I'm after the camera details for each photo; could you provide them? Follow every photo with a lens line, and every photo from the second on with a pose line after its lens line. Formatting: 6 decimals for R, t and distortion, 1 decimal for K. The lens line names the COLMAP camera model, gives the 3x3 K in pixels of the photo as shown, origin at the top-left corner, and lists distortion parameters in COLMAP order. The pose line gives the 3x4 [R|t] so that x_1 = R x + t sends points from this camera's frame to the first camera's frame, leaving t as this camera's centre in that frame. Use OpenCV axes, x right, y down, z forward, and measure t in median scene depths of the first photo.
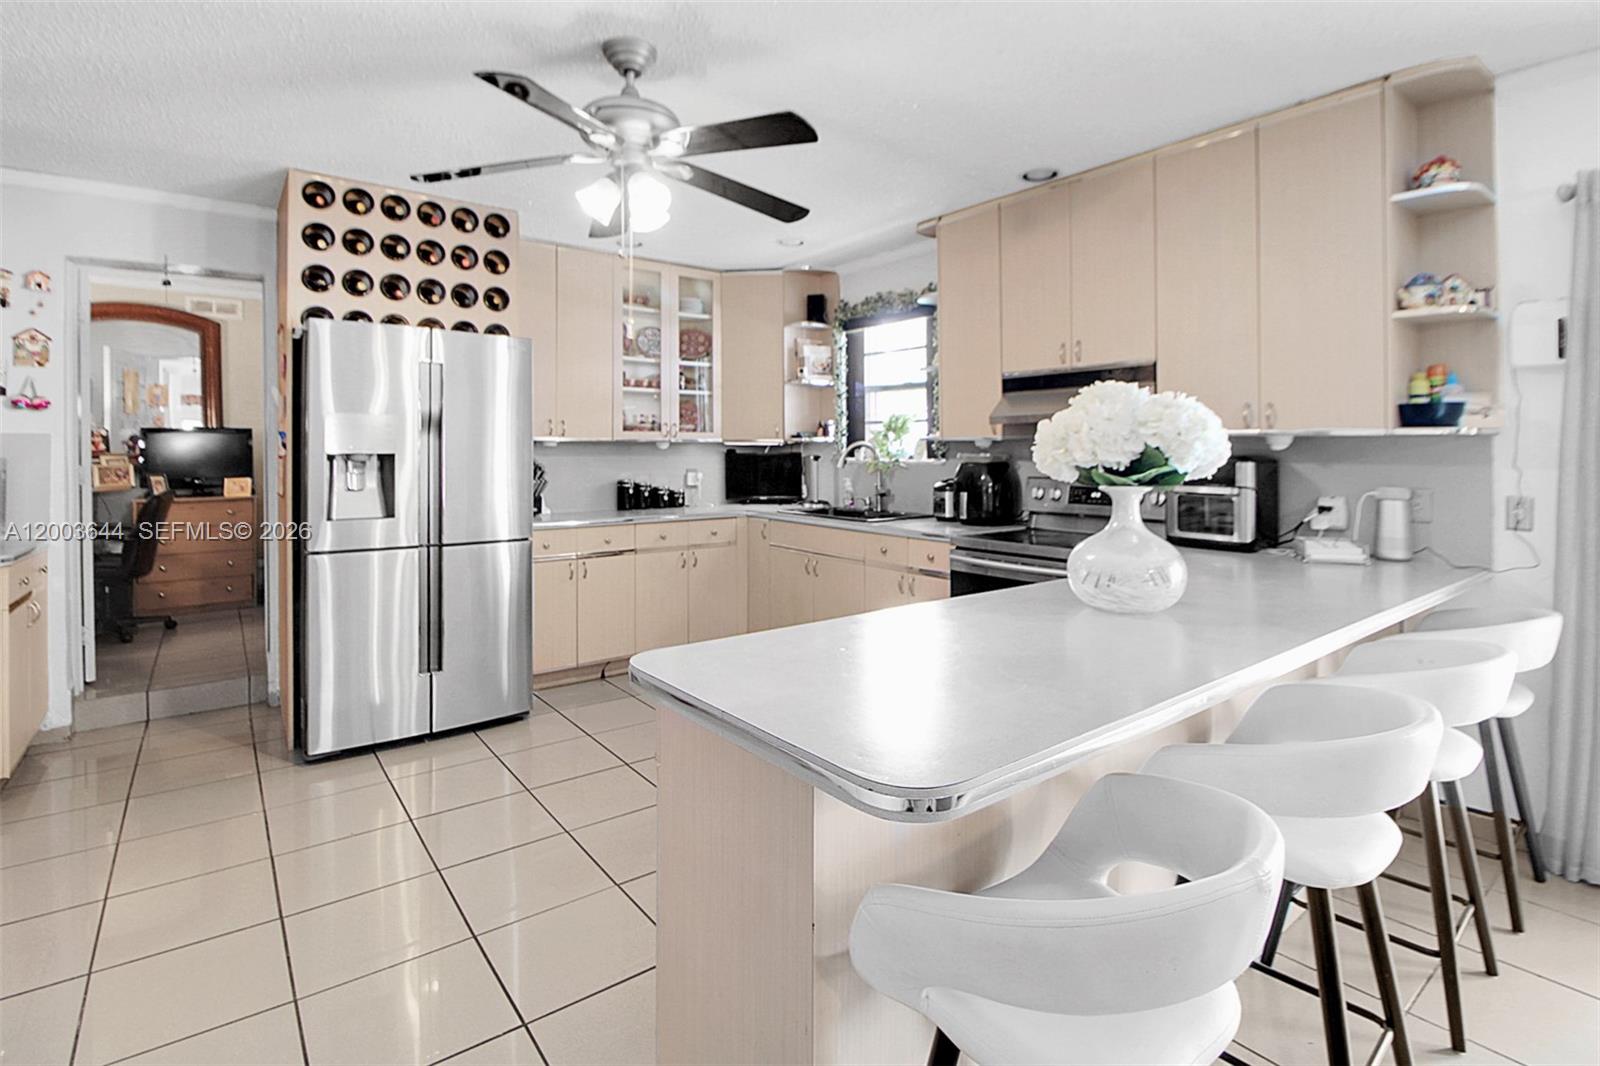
lens RADIAL K [[754.3, 0, 801.8], [0, 754.3, 456.7], [0, 0, 1]] dist [-0.000306, -0.023203]
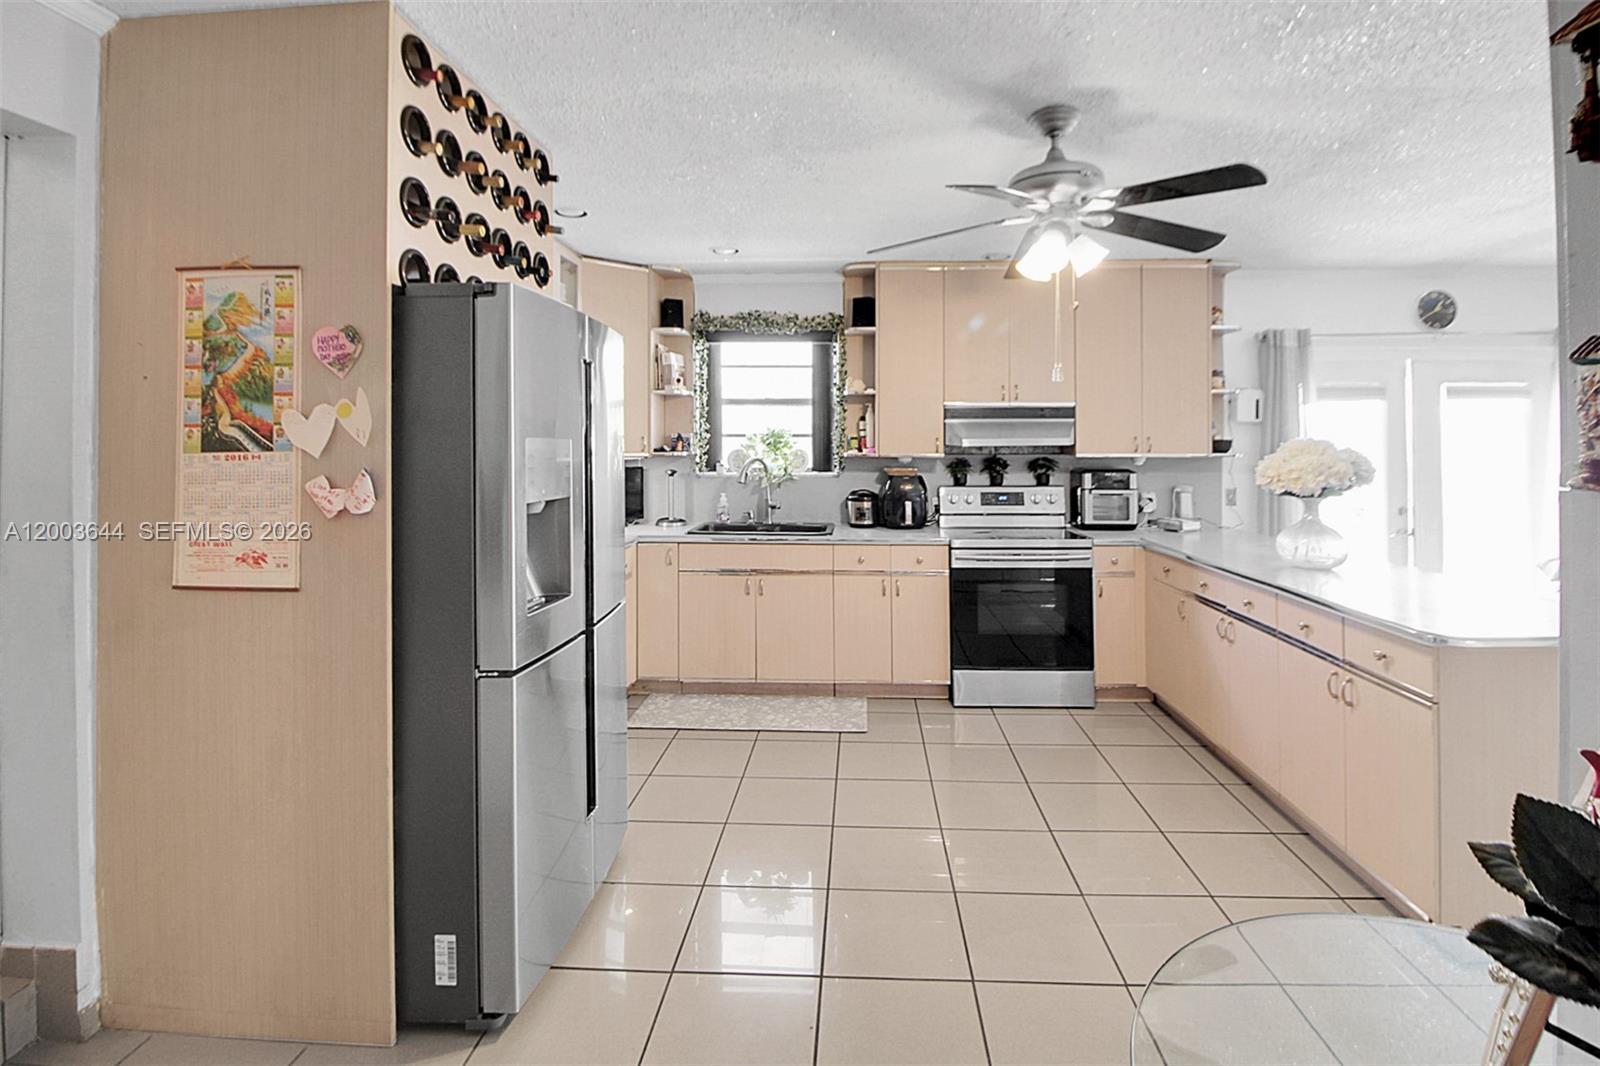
lens RADIAL K [[754.3, 0, 801.8], [0, 754.3, 456.7], [0, 0, 1]] dist [-0.000306, -0.023203]
pose [[0.645624, -0.022824, 0.763314, -0.670445], [0.007535, 0.999695, 0.023518, -0.044118], [-0.763618, -0.009432, 0.645599, 0.302160]]
